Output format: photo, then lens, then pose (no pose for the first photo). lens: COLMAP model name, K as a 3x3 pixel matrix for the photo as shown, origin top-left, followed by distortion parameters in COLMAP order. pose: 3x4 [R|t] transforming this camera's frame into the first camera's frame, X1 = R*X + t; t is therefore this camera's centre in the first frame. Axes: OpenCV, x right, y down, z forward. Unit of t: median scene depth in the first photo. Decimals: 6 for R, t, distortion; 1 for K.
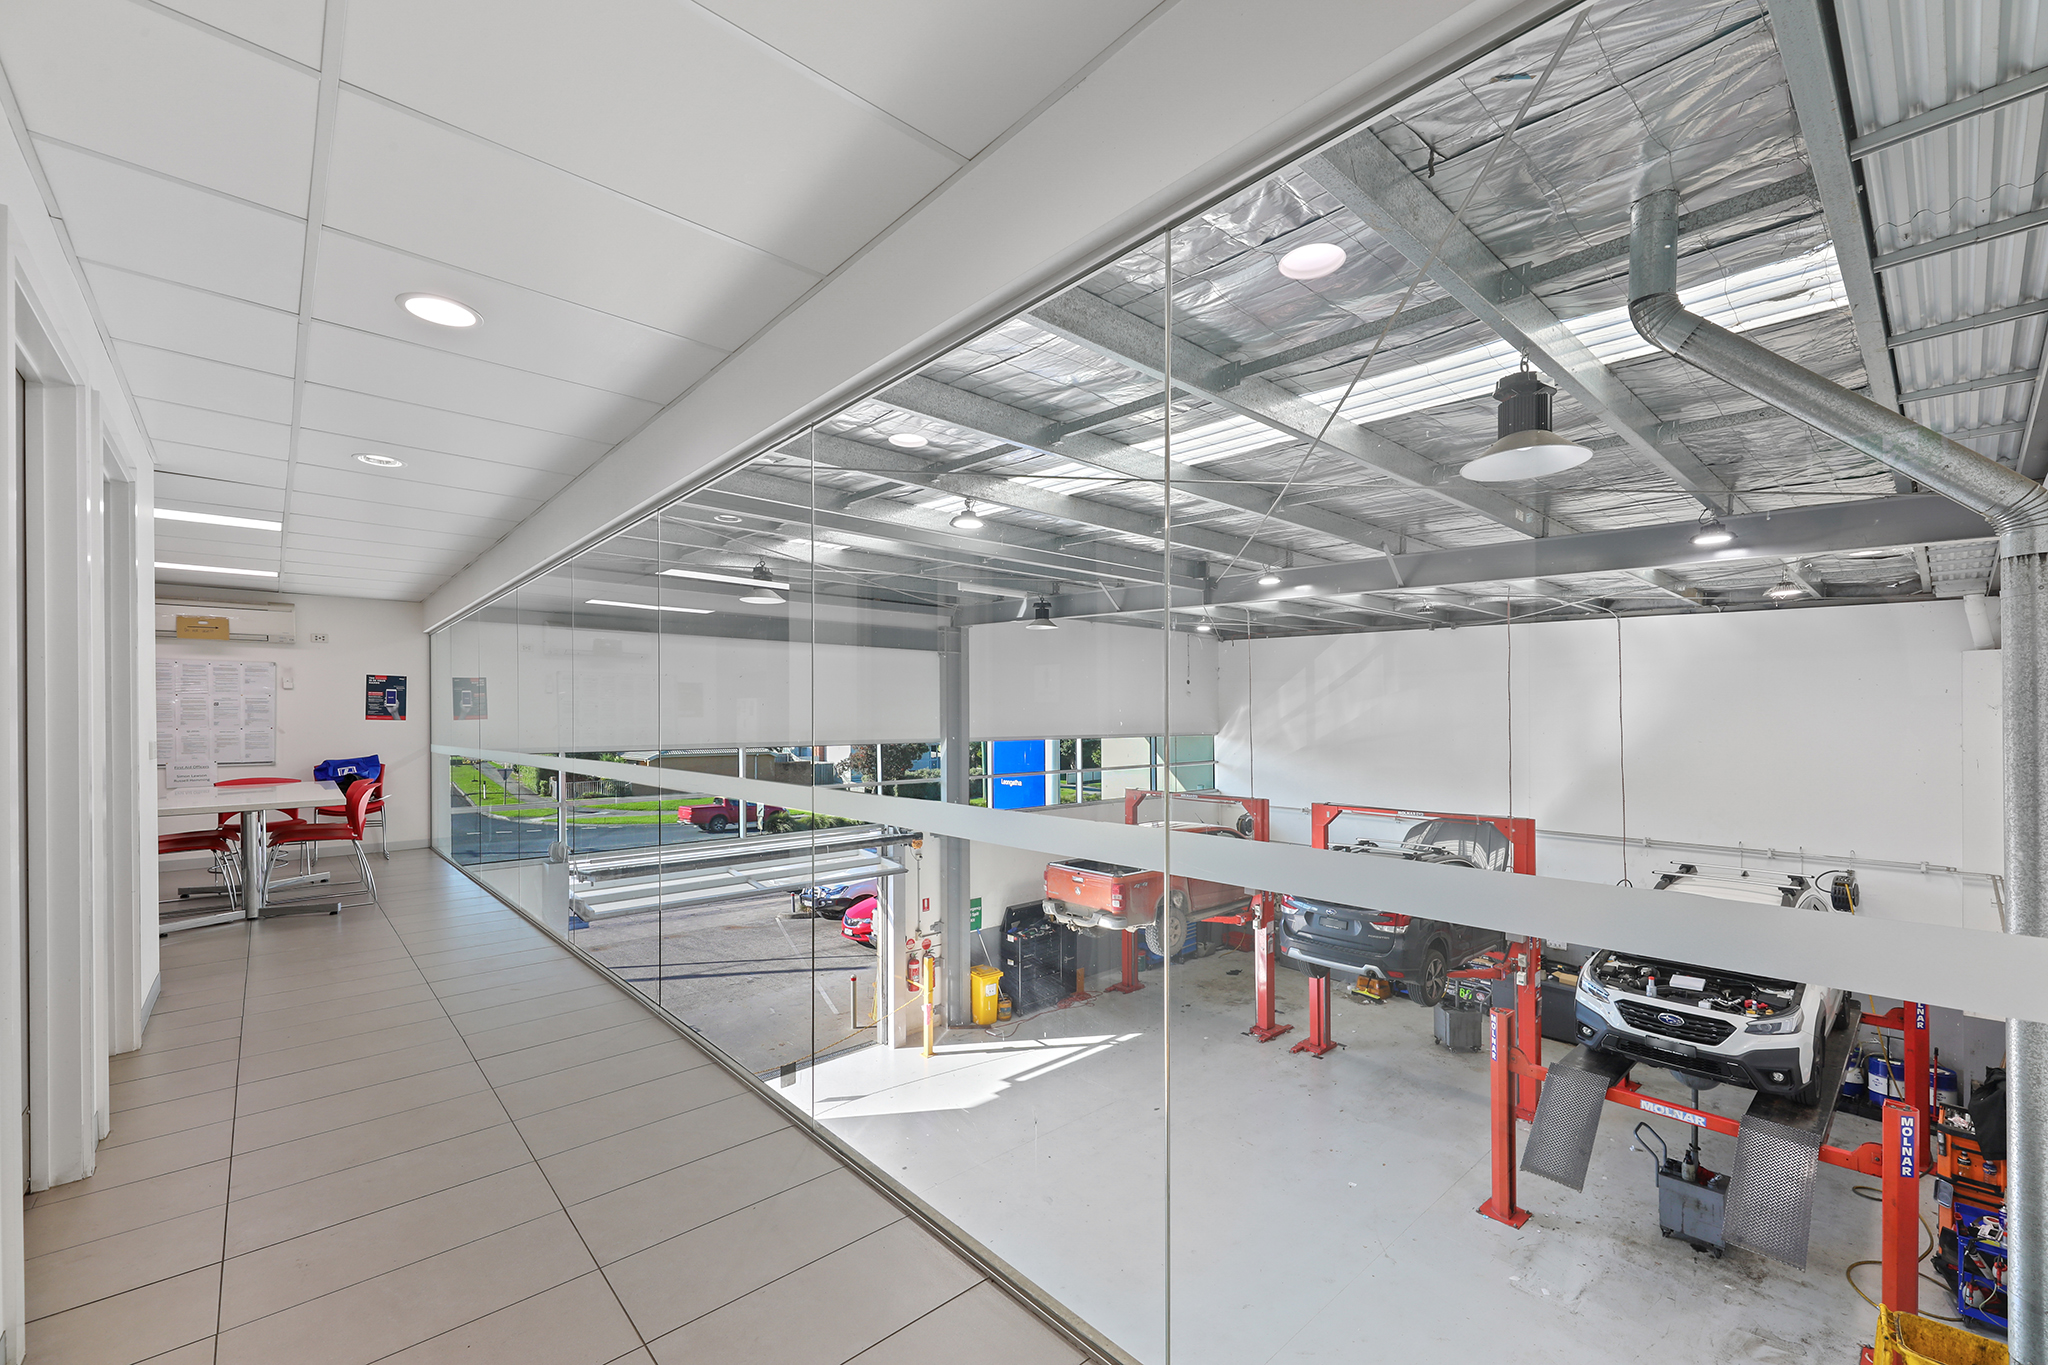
lens RADIAL K [[833.4, 0, 1035.3], [0, 833.4, 720.9], [0, 0, 1]] dist [-0.001201, -0.000175]
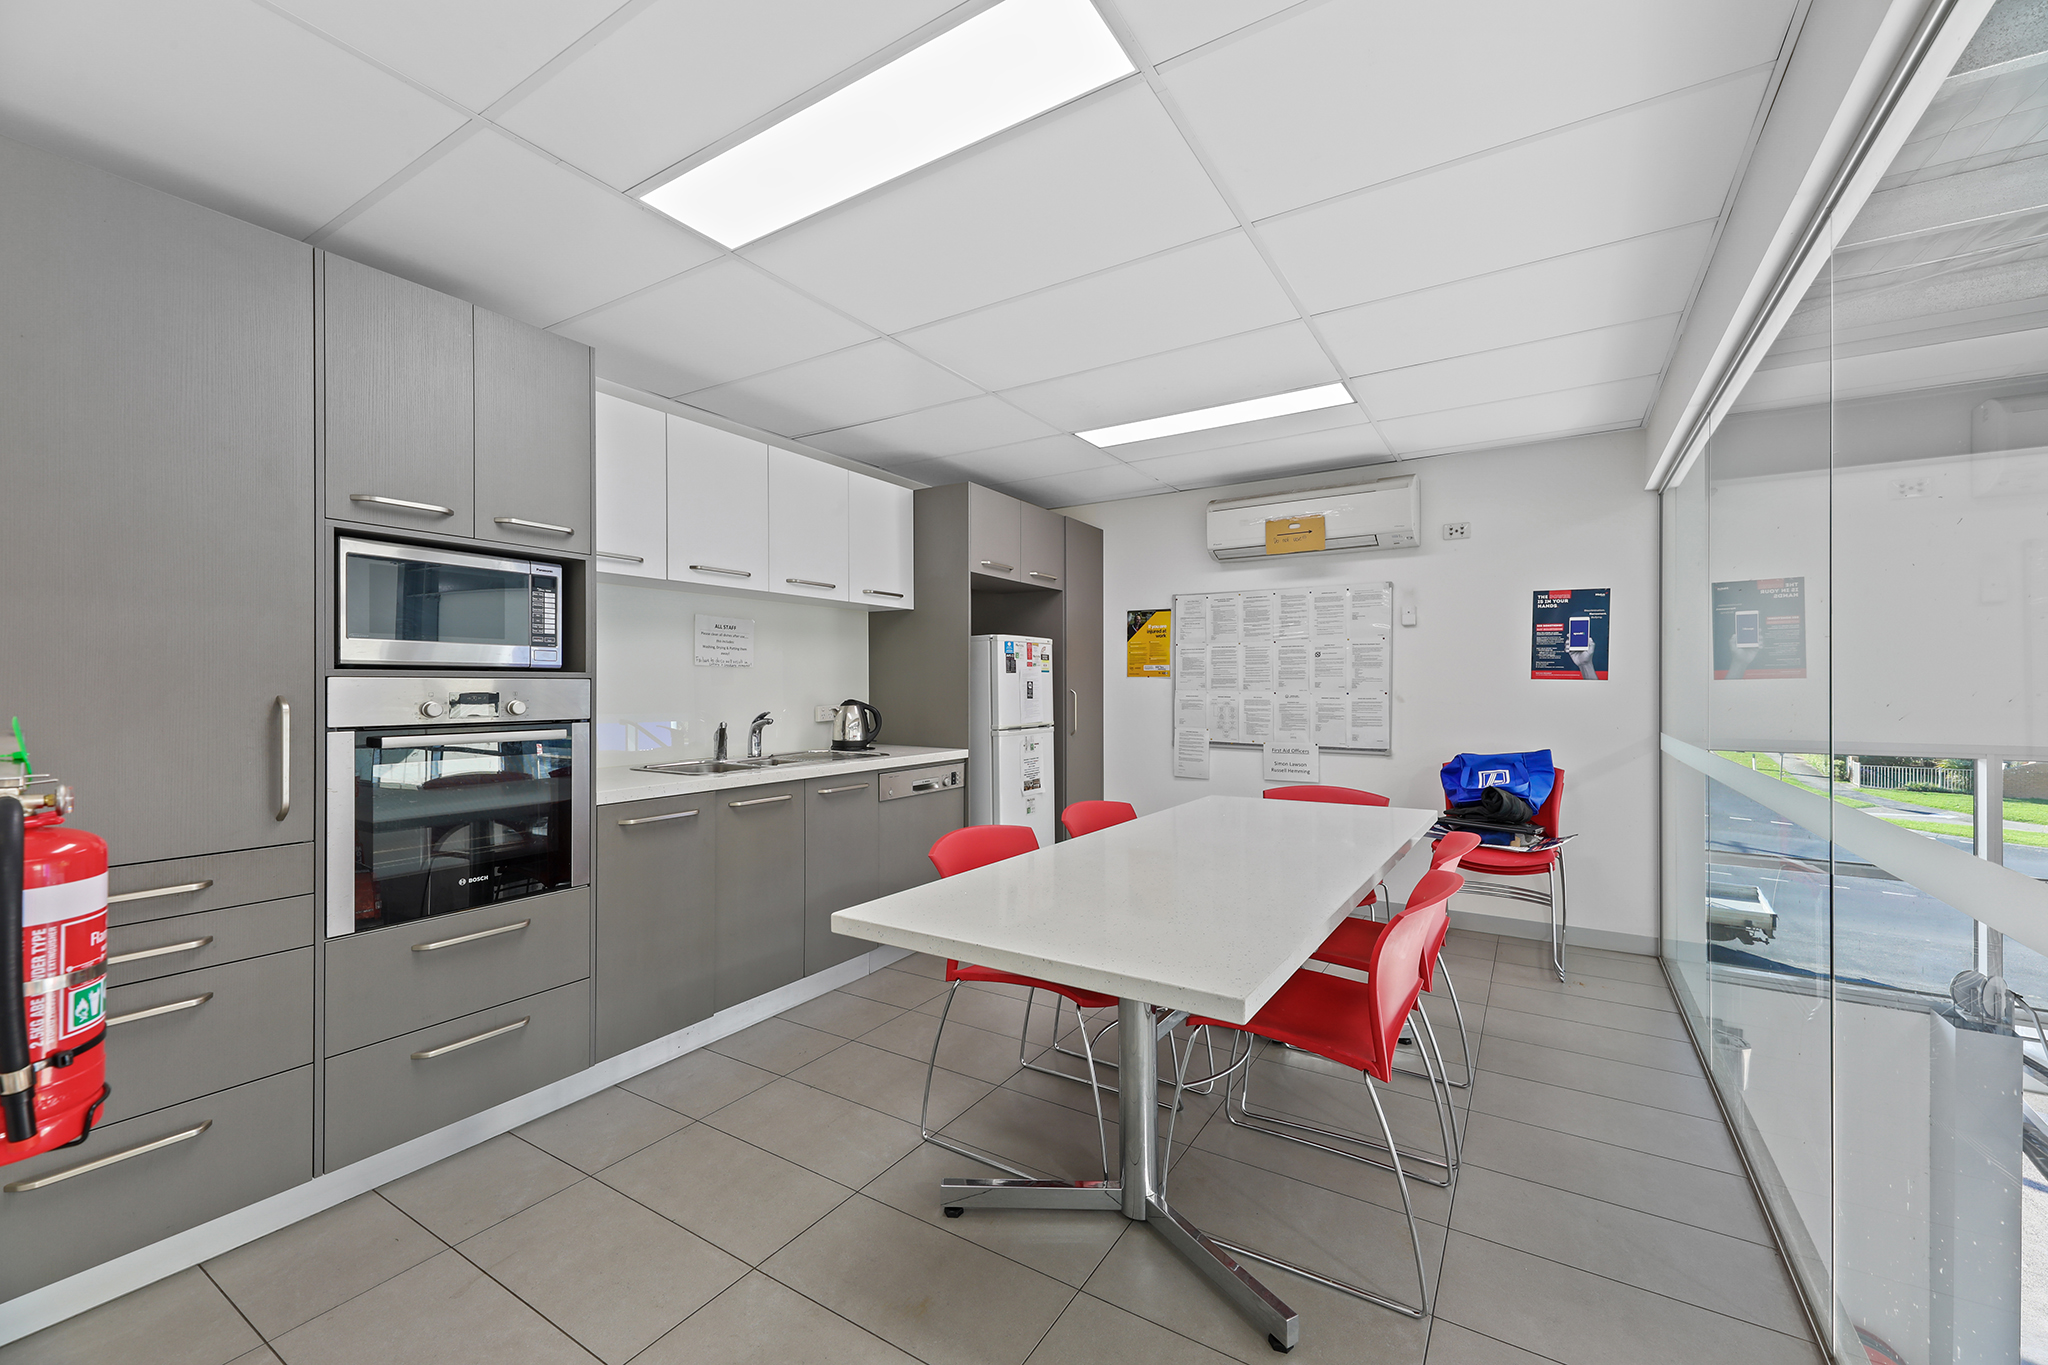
lens RADIAL K [[833.4, 0, 1022.3], [0, 833.4, 680.4], [0, 0, 1]] dist [-0.001201, -0.000175]
pose [[0.265159, 0.000937, -0.964204, -0.401786], [-0.002555, 0.999997, 0.000269, 0.000144], [0.964201, 0.002392, 0.265160, 0.574336]]
